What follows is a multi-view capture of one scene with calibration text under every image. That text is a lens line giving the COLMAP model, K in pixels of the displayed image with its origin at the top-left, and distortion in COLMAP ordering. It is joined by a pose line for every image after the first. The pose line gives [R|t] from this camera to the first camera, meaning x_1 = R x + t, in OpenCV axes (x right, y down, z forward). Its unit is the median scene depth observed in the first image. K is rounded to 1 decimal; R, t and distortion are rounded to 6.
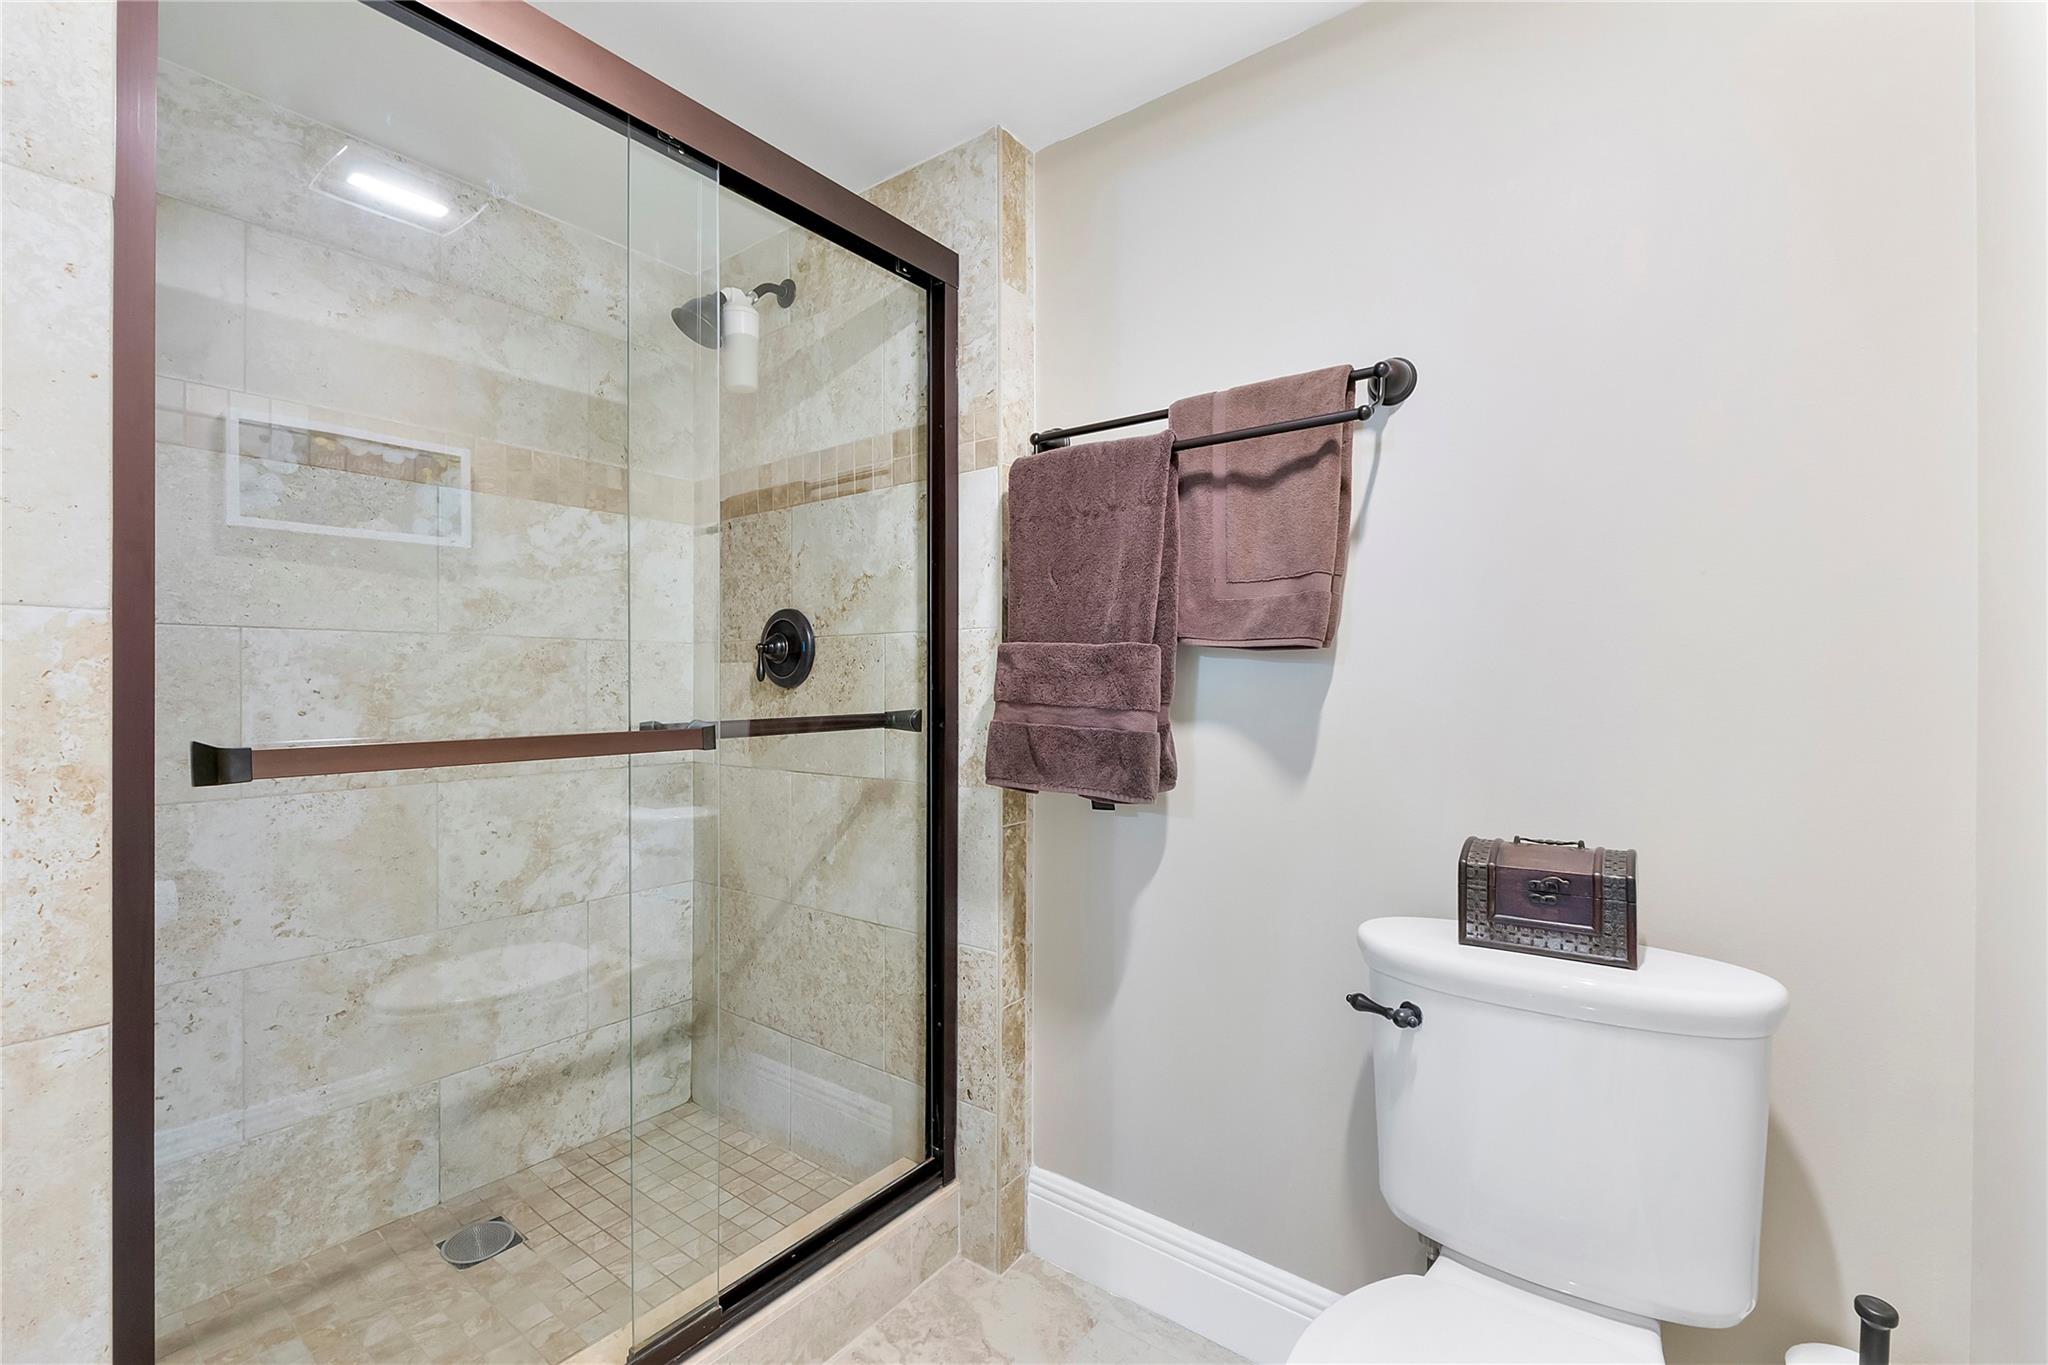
lens RADIAL K [[869.2, 0, 1029.7], [0, 869.2, 685.7], [0, 0, 1]] dist [-0.007699, -0.000181]
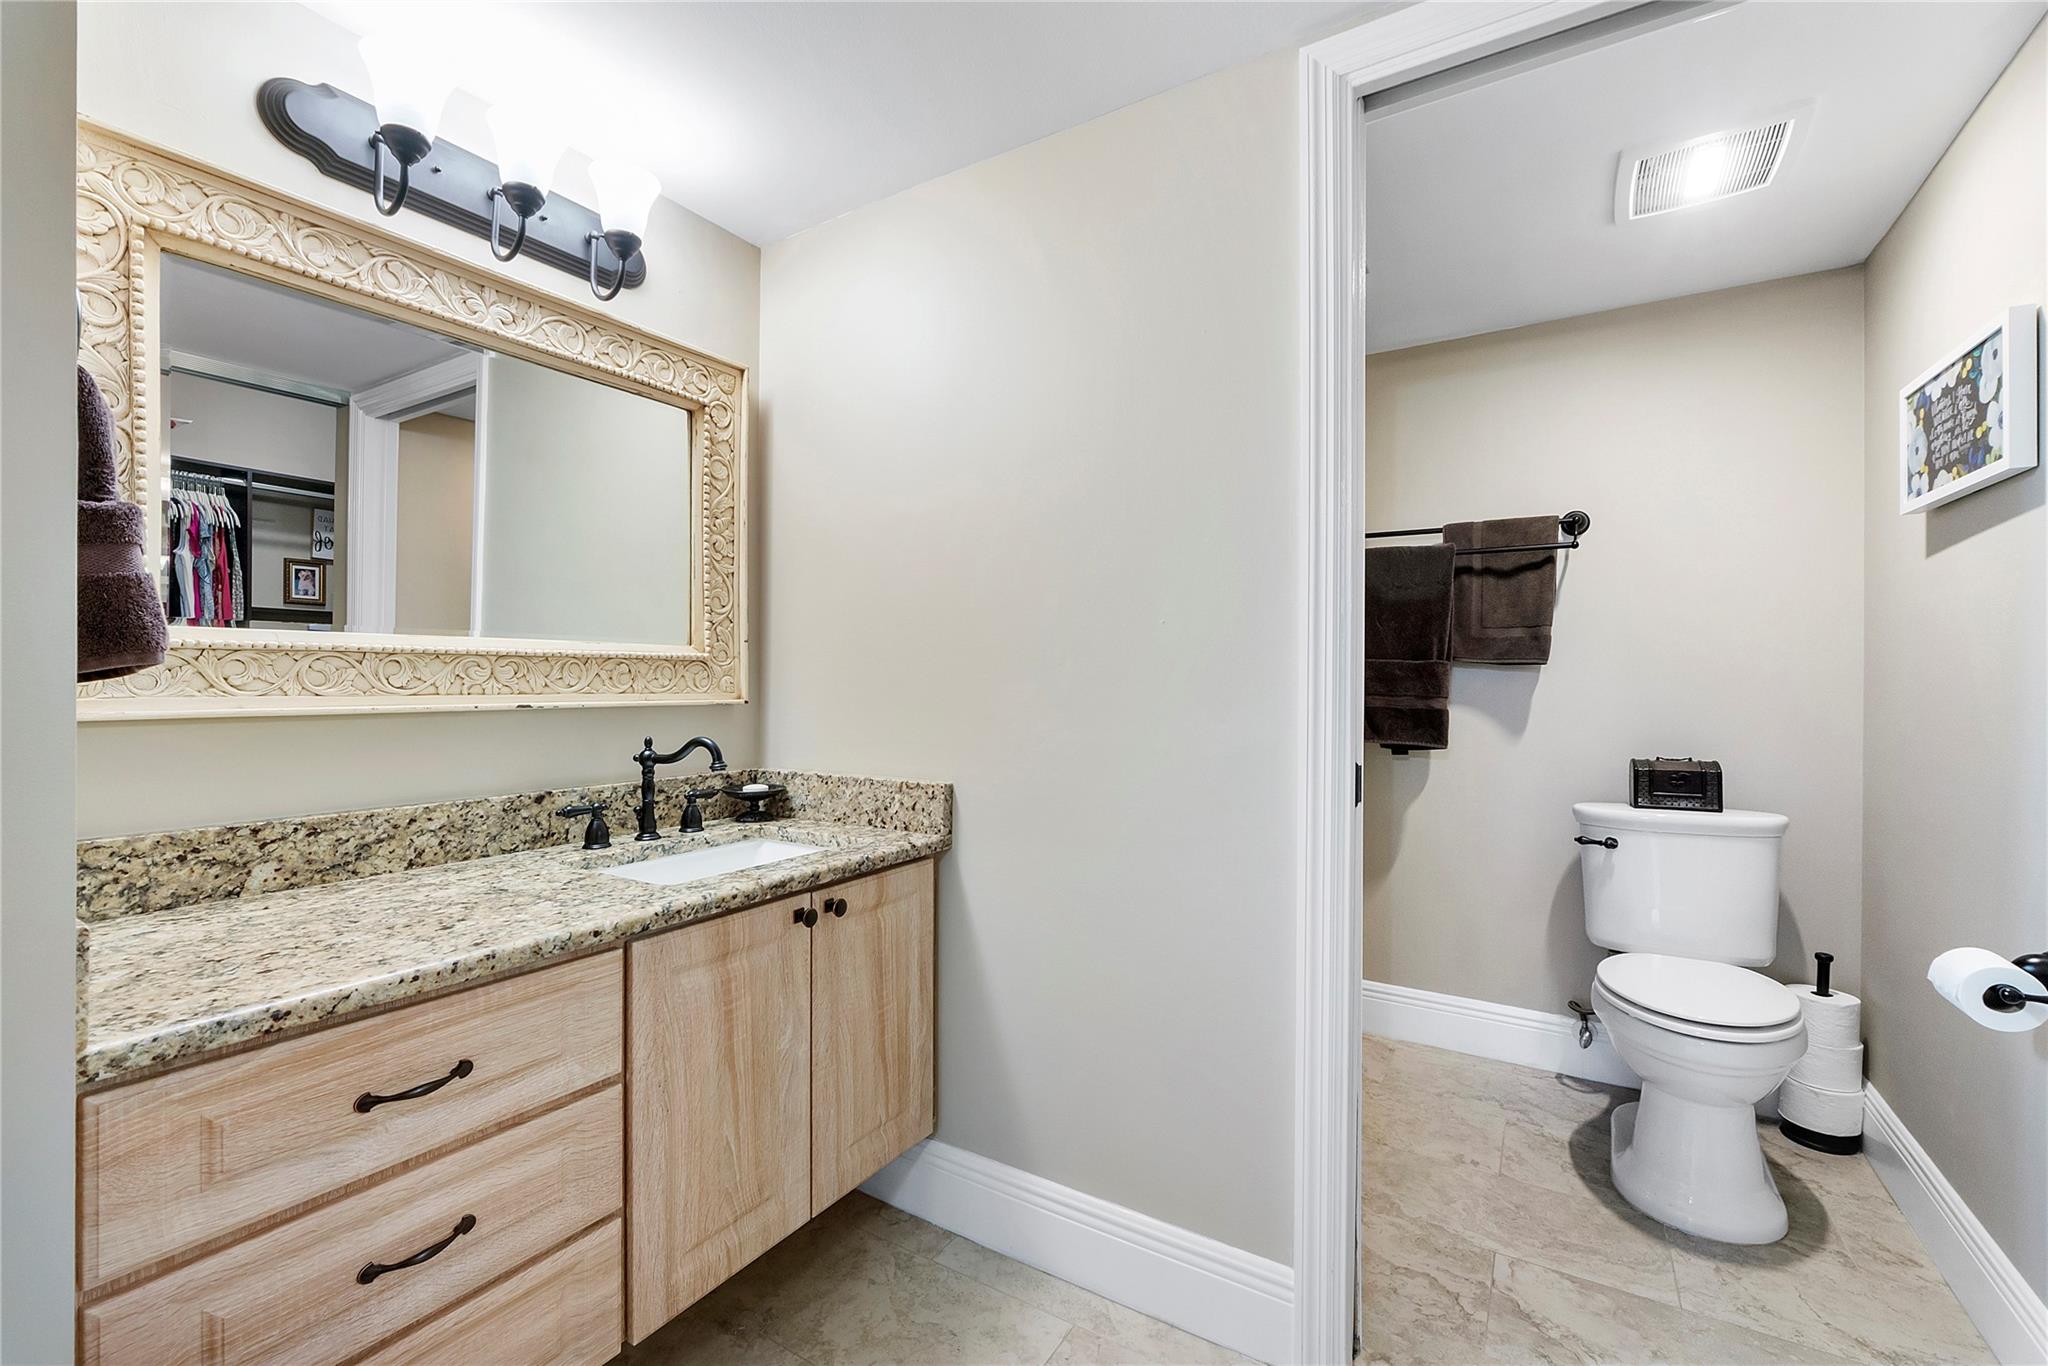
lens RADIAL K [[869.2, 0, 1028.4], [0, 869.2, 672.4], [0, 0, 1]] dist [-0.007699, -0.000181]
pose [[0.995569, 0.002112, 0.094008, -1.039914], [-0.001493, 0.999977, -0.006651, -0.011622], [-0.094019, 0.006481, 0.995549, -0.847574]]
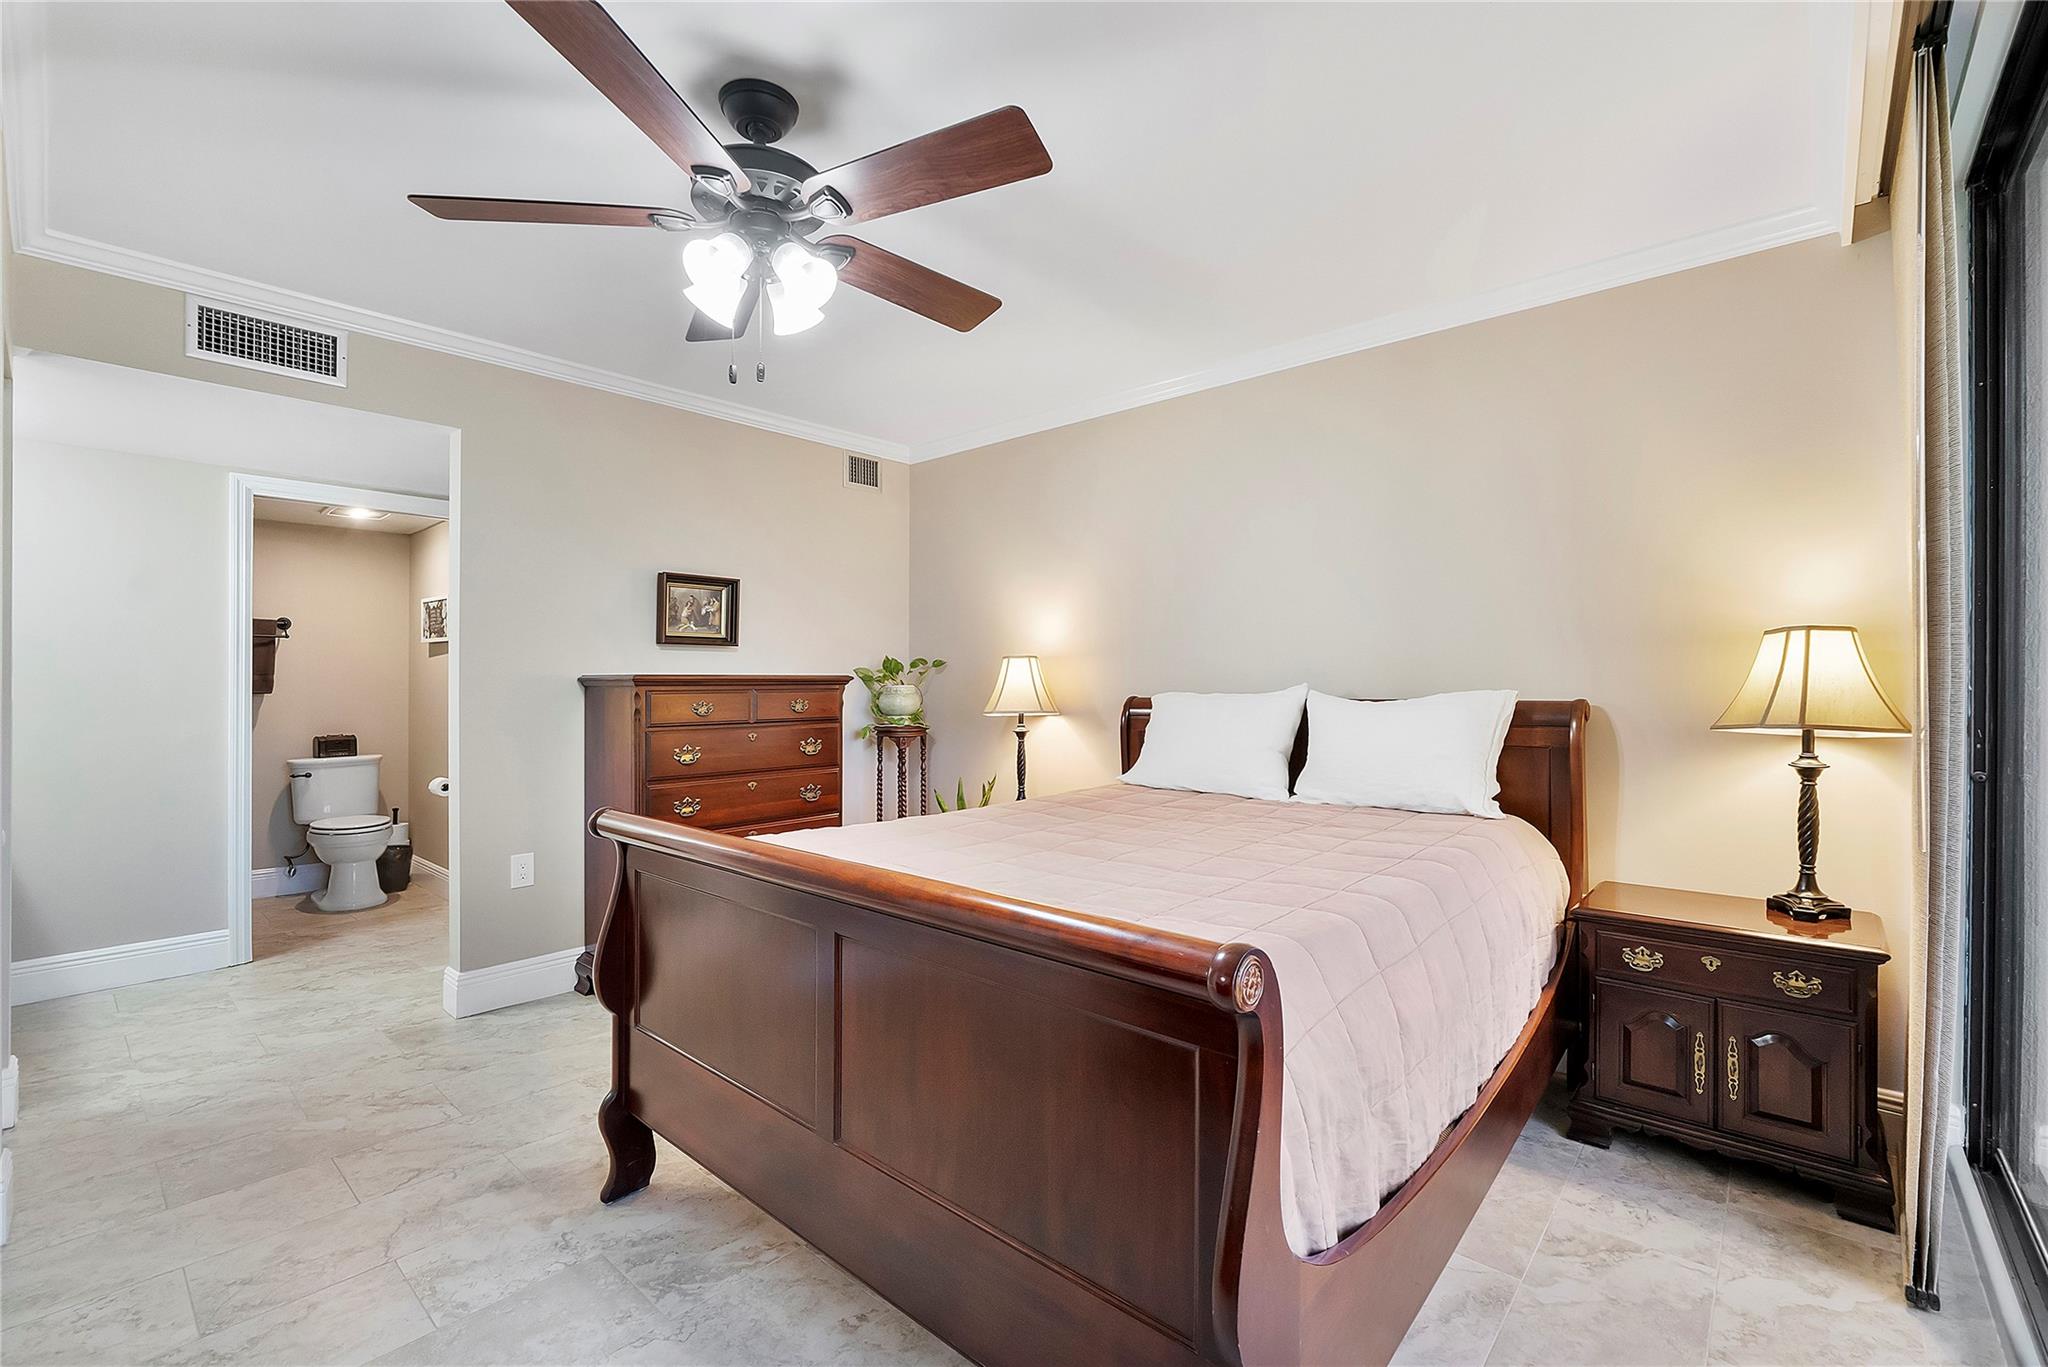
lens RADIAL K [[869.2, 0, 1026.9], [0, 869.2, 692.1], [0, 0, 1]] dist [-0.007699, -0.000181]
pose [[0.071134, -0.012367, 0.997390, -3.494645], [-0.001041, 0.999922, 0.012473, -0.107423], [-0.997466, -0.001926, 0.071115, -2.829568]]
